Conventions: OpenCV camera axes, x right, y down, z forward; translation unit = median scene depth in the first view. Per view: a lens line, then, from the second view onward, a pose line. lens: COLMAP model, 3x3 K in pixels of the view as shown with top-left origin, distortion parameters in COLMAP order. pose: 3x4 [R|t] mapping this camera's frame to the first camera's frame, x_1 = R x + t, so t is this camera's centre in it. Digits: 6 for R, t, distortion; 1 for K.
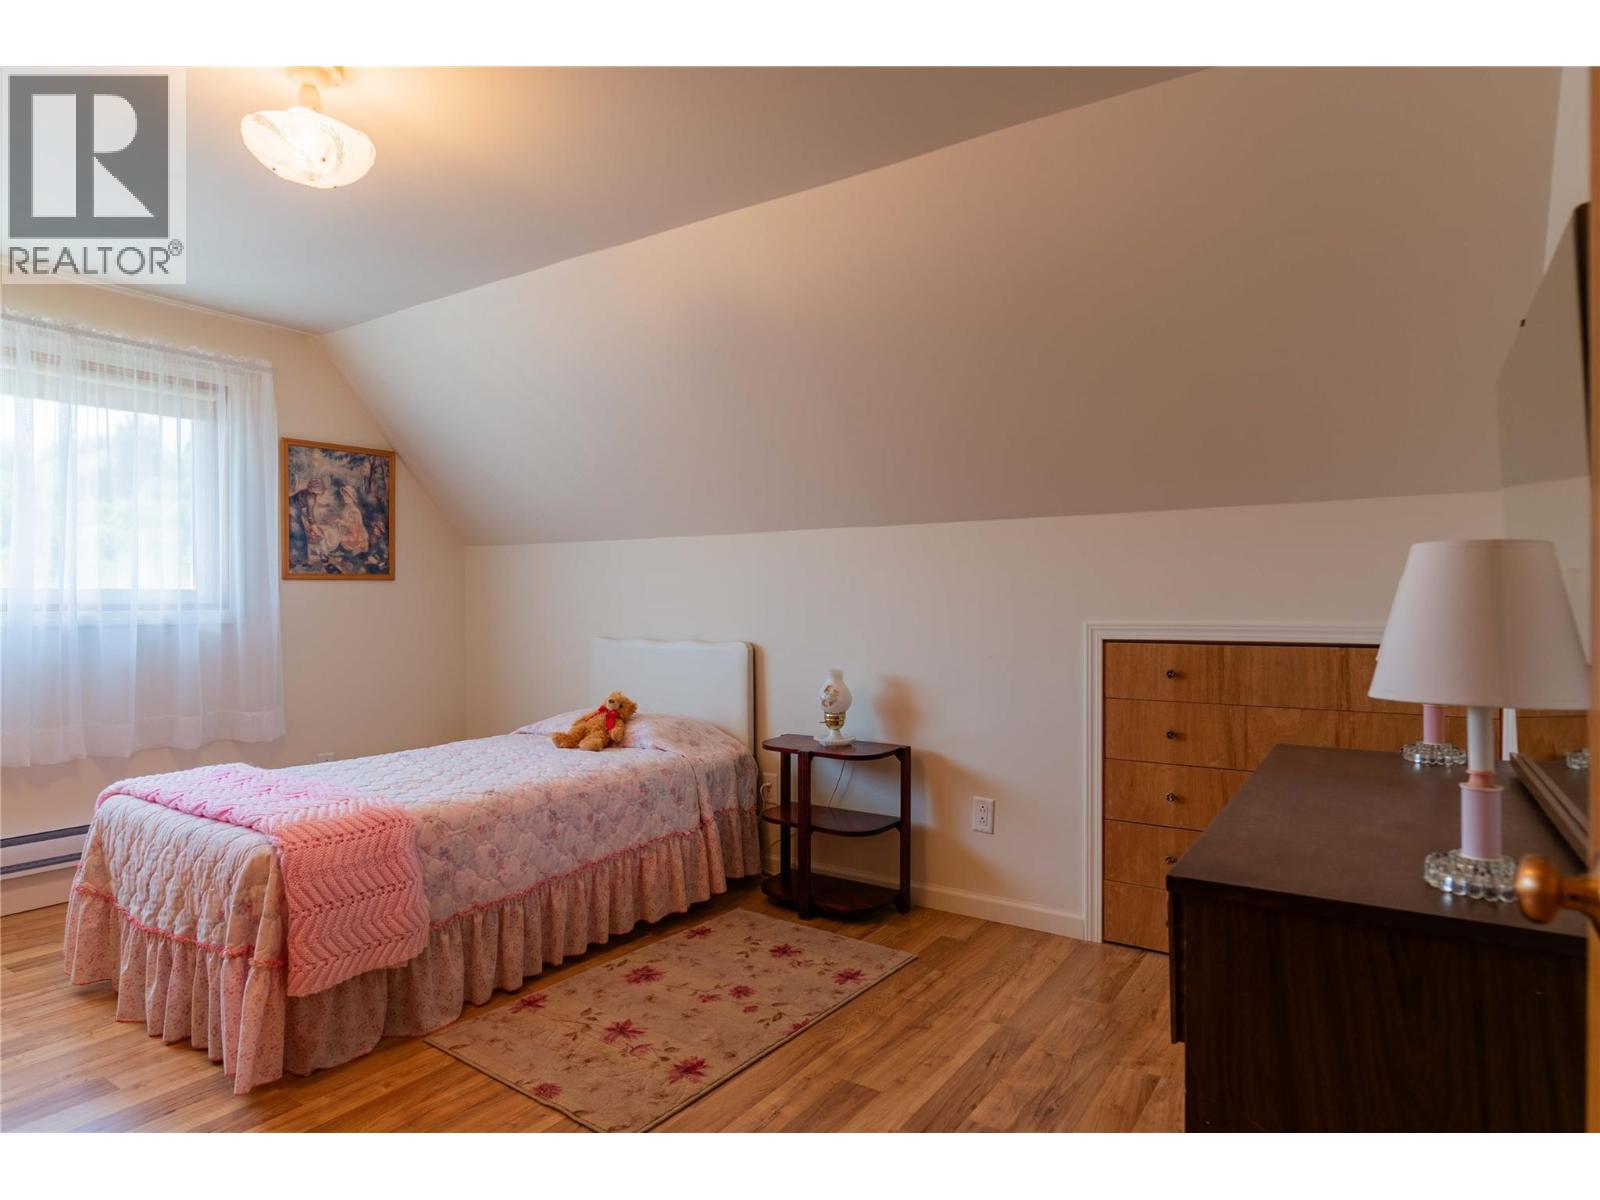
lens RADIAL K [[912.0, 0, 798.9], [0, 912.0, 602.5], [0, 0, 1]] dist [-0.005630, 0.001747]
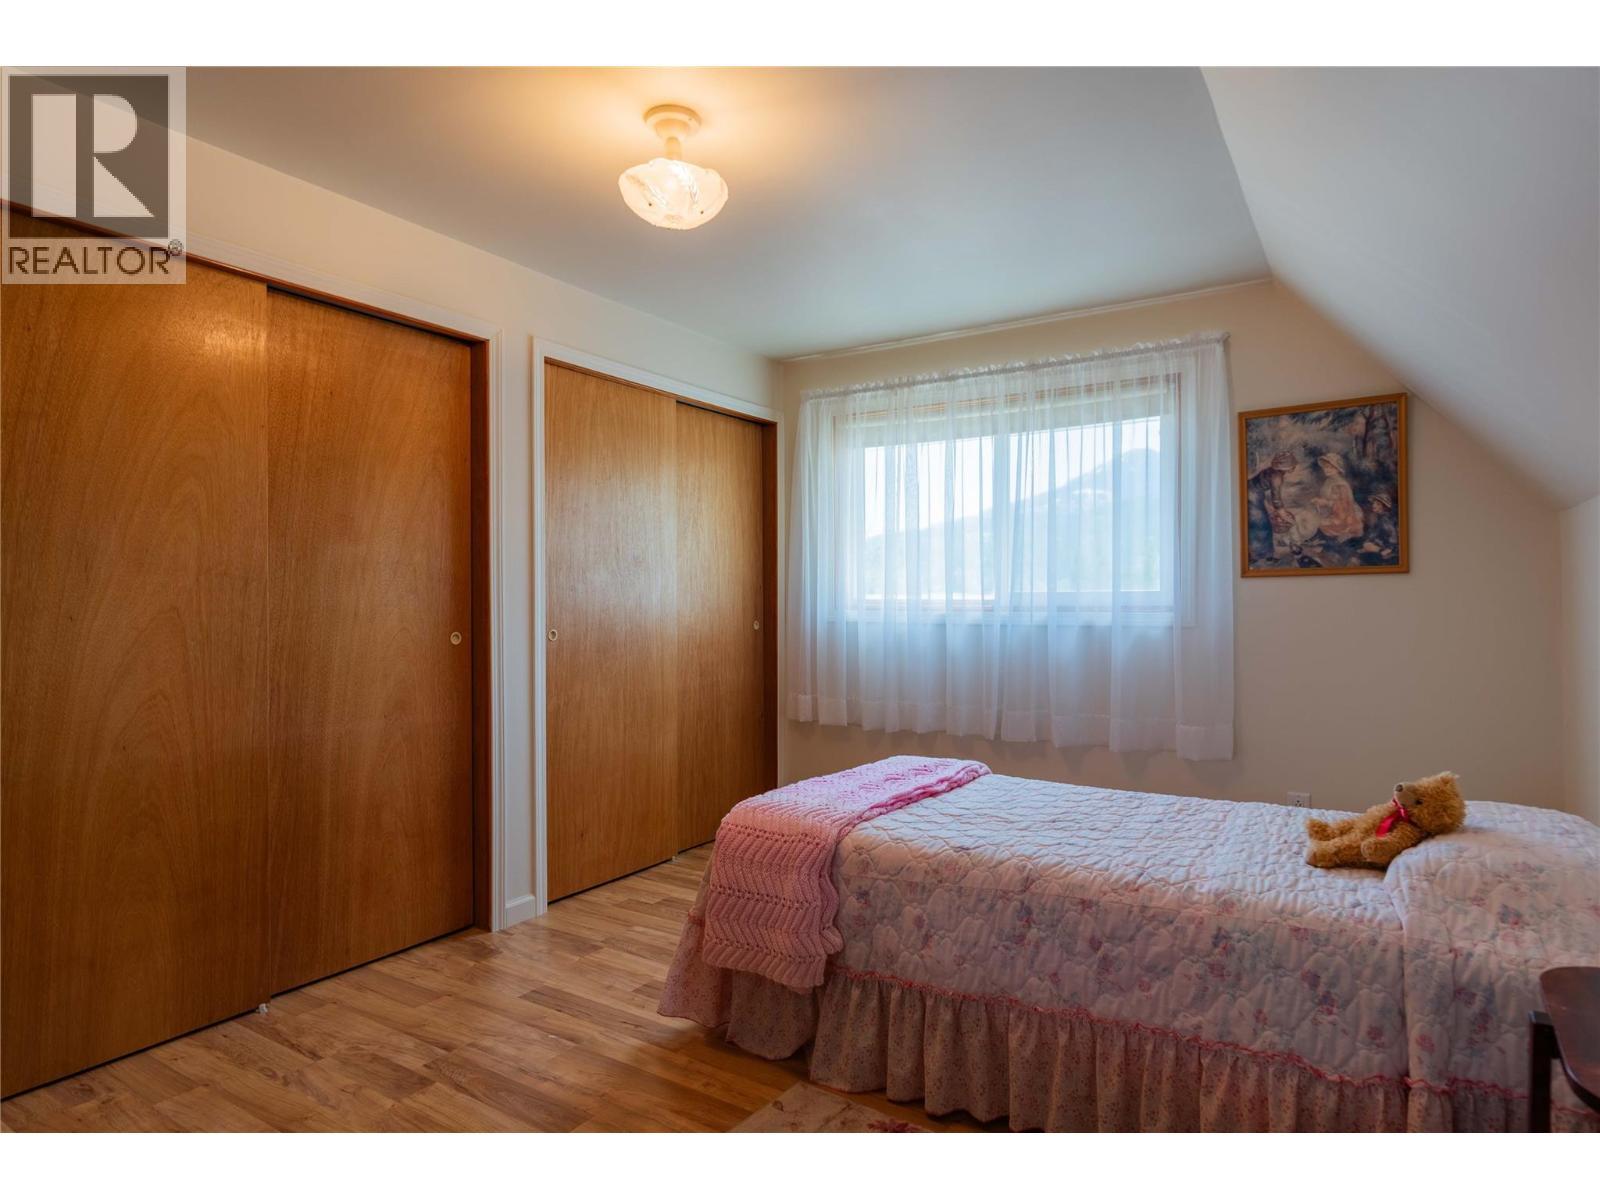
lens RADIAL K [[912.0, 0, 792.6], [0, 912.0, 608.4], [0, 0, 1]] dist [-0.005630, 0.001747]
pose [[0.012029, 0.002854, -0.999924, 0.281144], [-0.000259, 0.999996, 0.002851, 0.001400], [0.999928, 0.000225, 0.012030, 0.553076]]
